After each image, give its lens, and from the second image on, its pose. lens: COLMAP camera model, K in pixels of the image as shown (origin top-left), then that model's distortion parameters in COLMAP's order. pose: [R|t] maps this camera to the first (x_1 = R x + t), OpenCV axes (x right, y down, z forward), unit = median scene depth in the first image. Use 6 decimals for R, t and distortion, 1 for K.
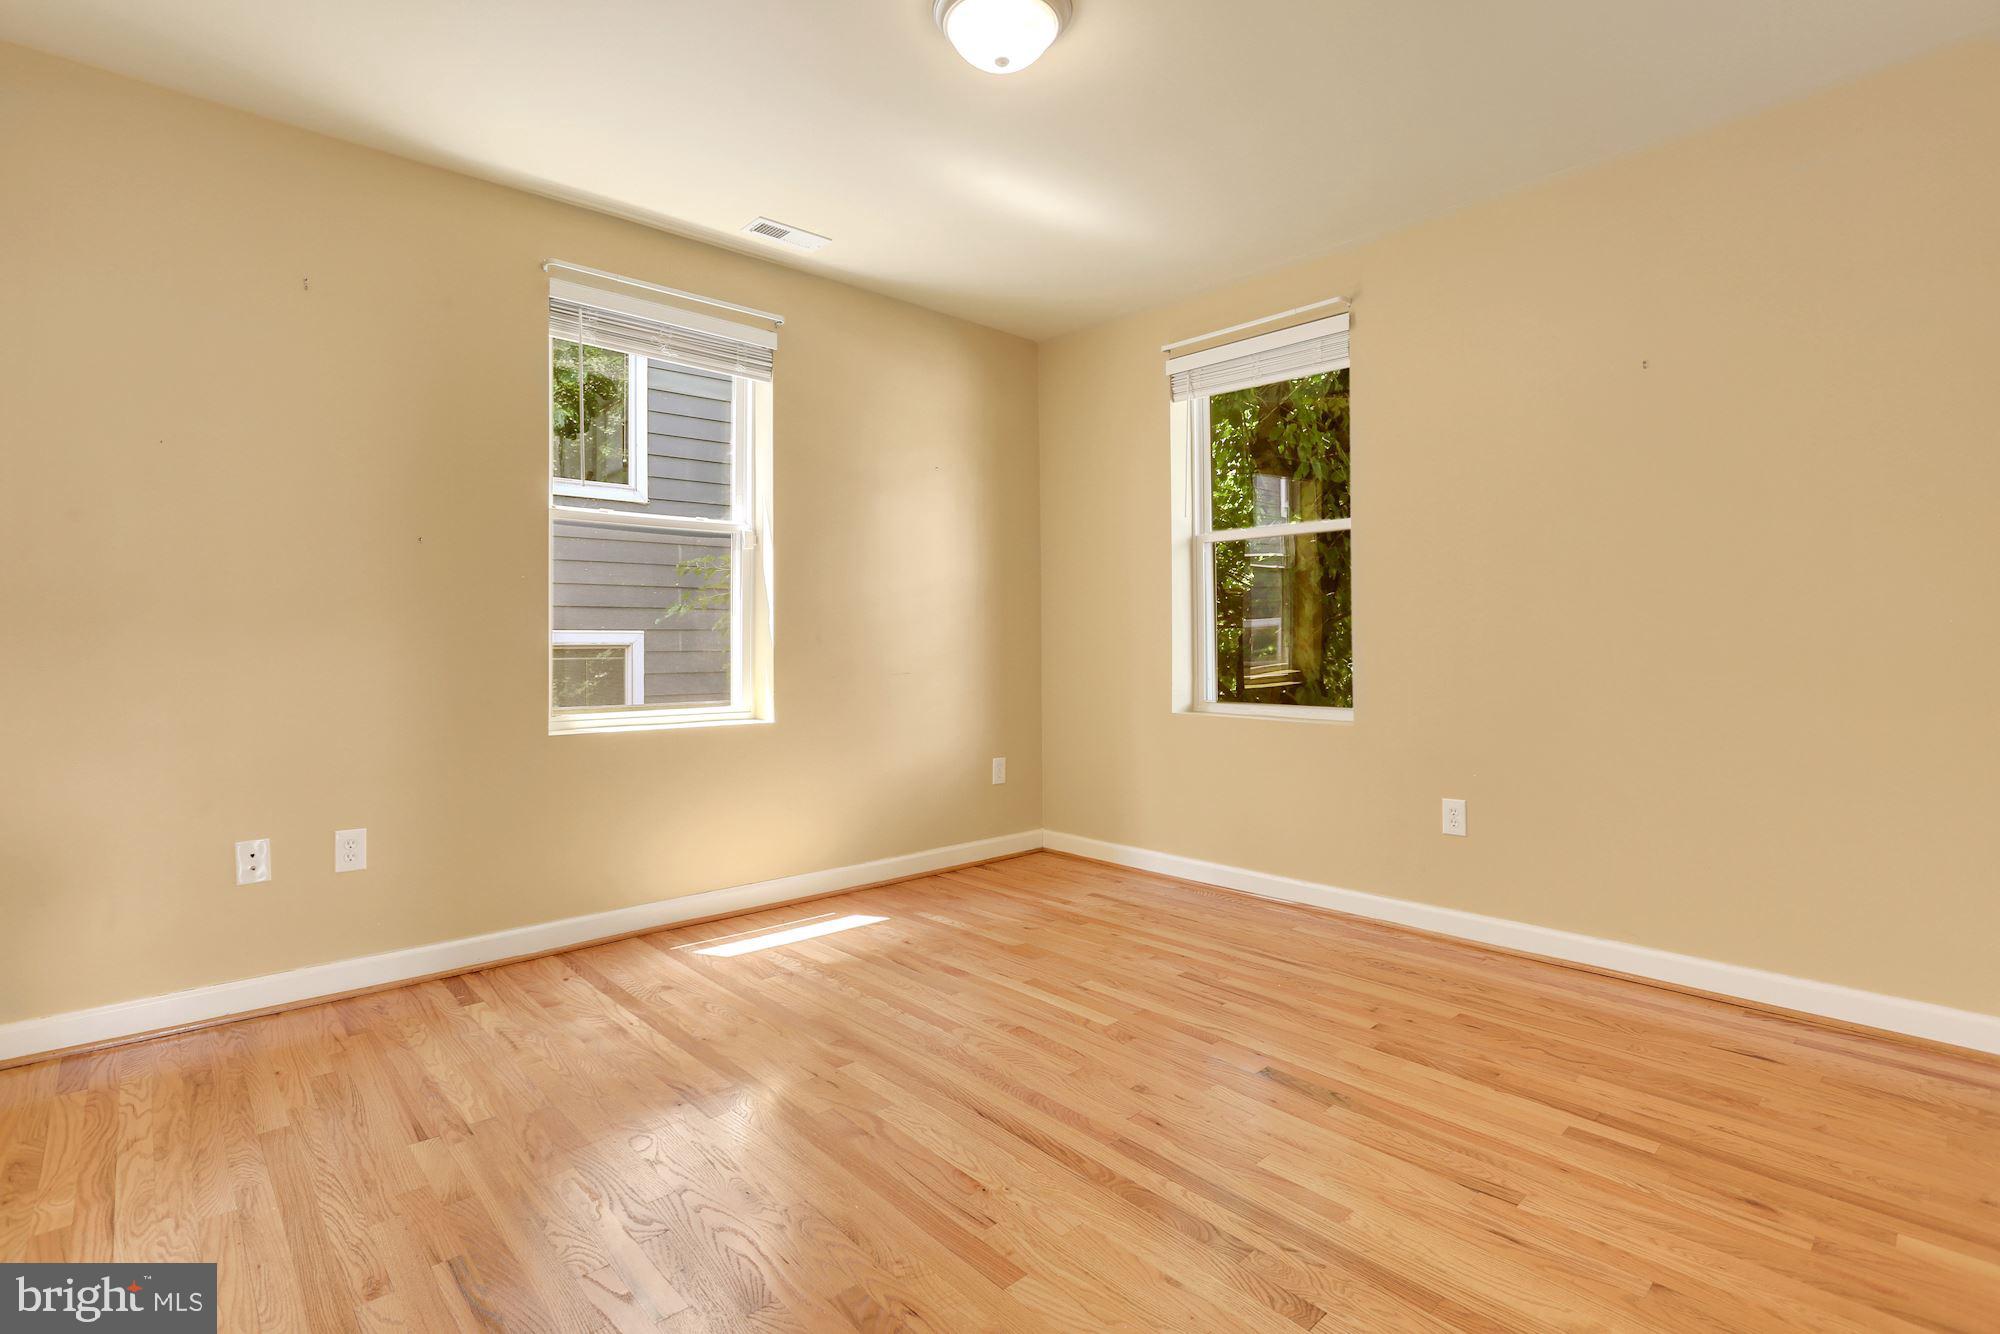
lens RADIAL K [[950.2, 0, 994.7], [0, 950.2, 640.2], [0, 0, 1]] dist [-0.022226, 0.012060]
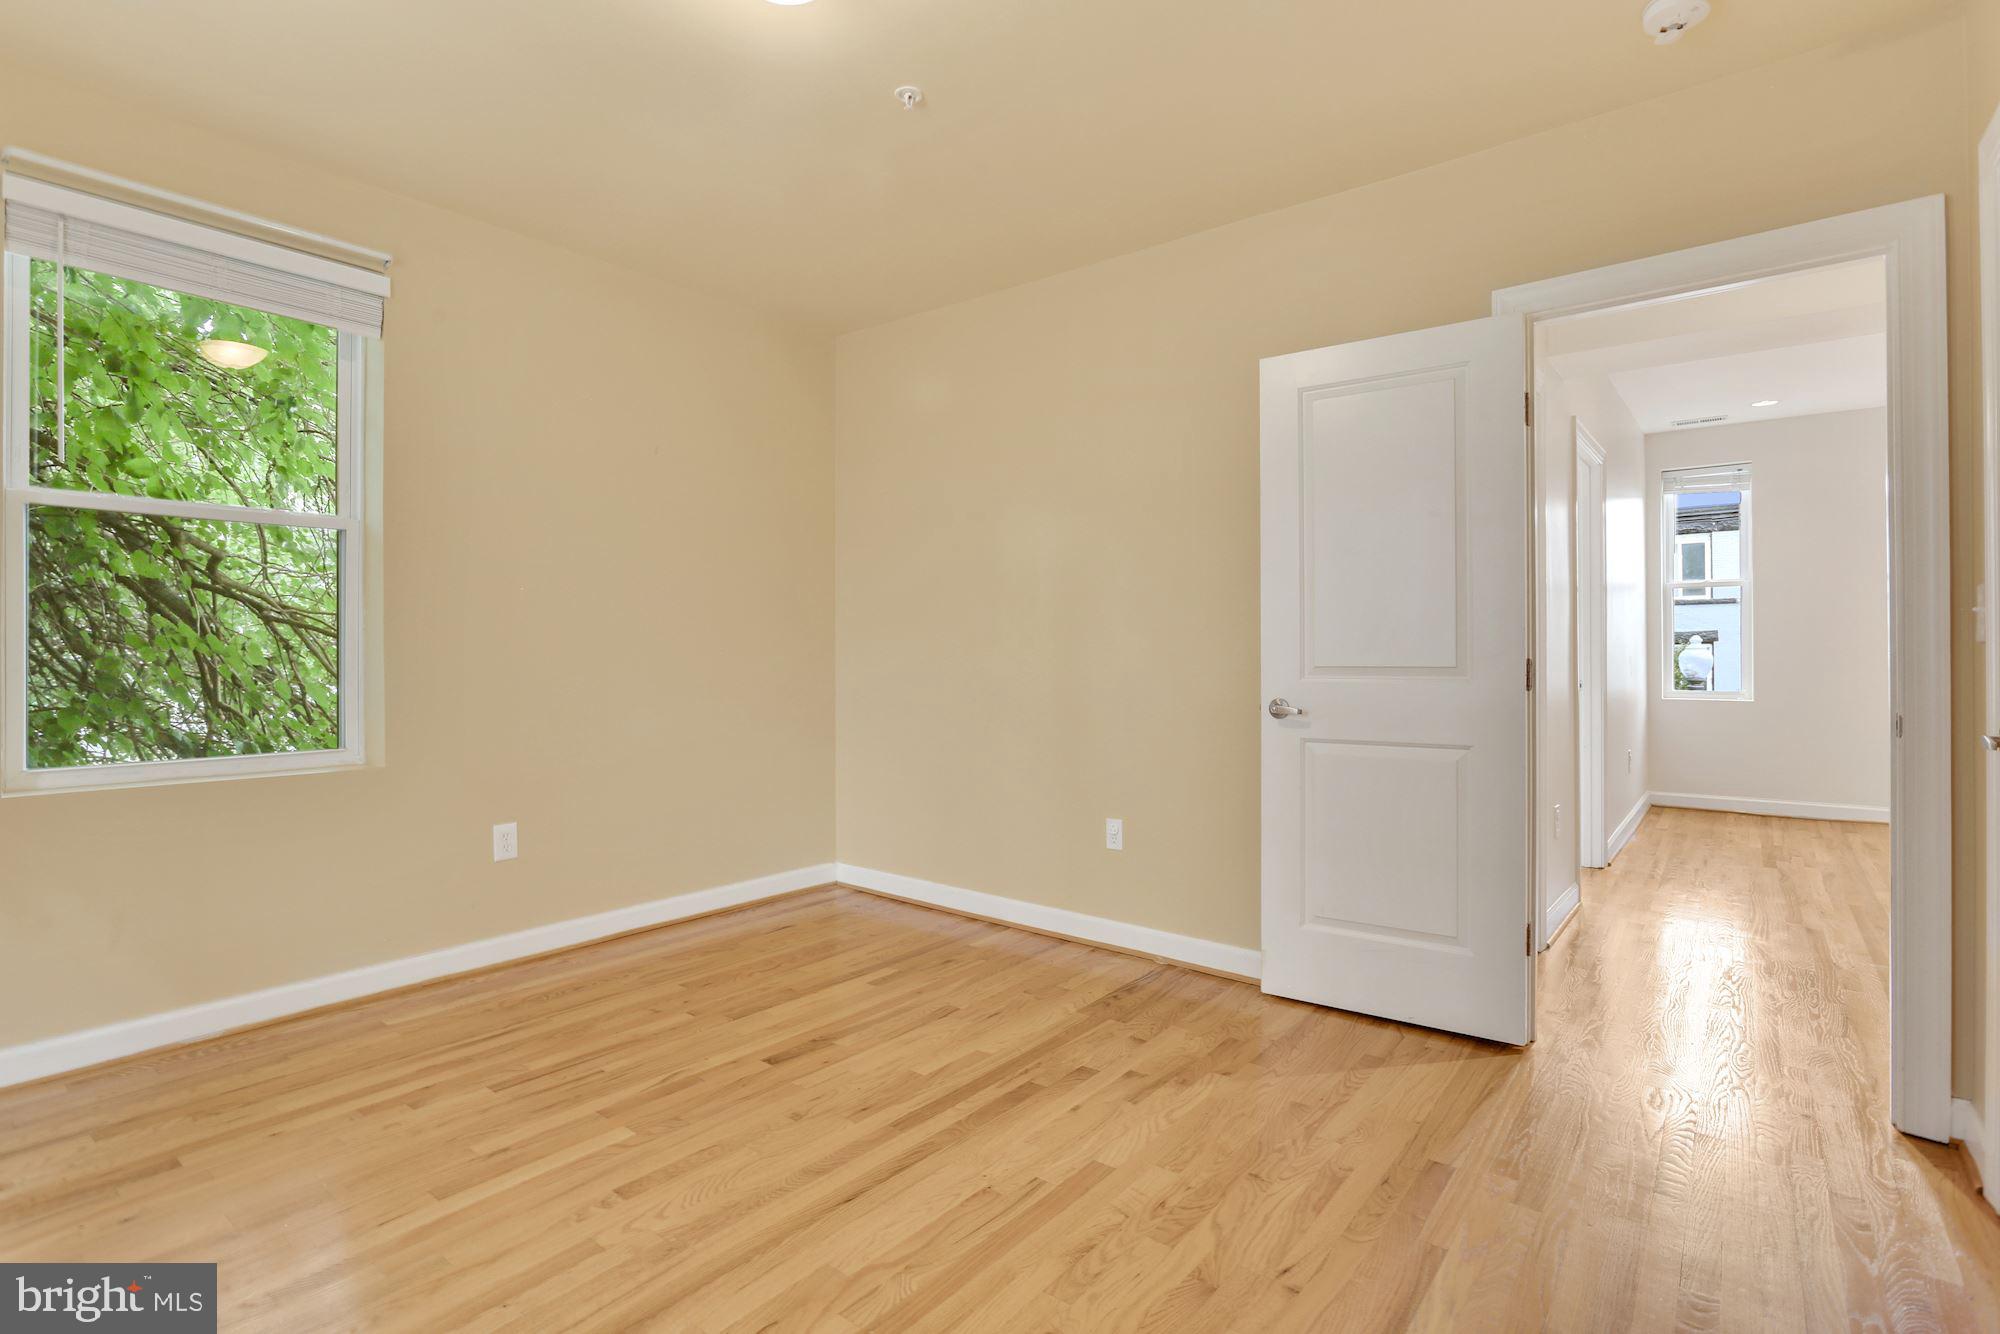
lens RADIAL K [[950.2, 0, 1001.6], [0, 950.2, 657.4], [0, 0, 1]] dist [-0.022226, 0.012060]
pose [[-0.164006, 0.002345, 0.986457, -0.693670], [-0.000761, 0.999997, -0.002504, -0.007473], [-0.986459, -0.001162, -0.164003, 0.758289]]
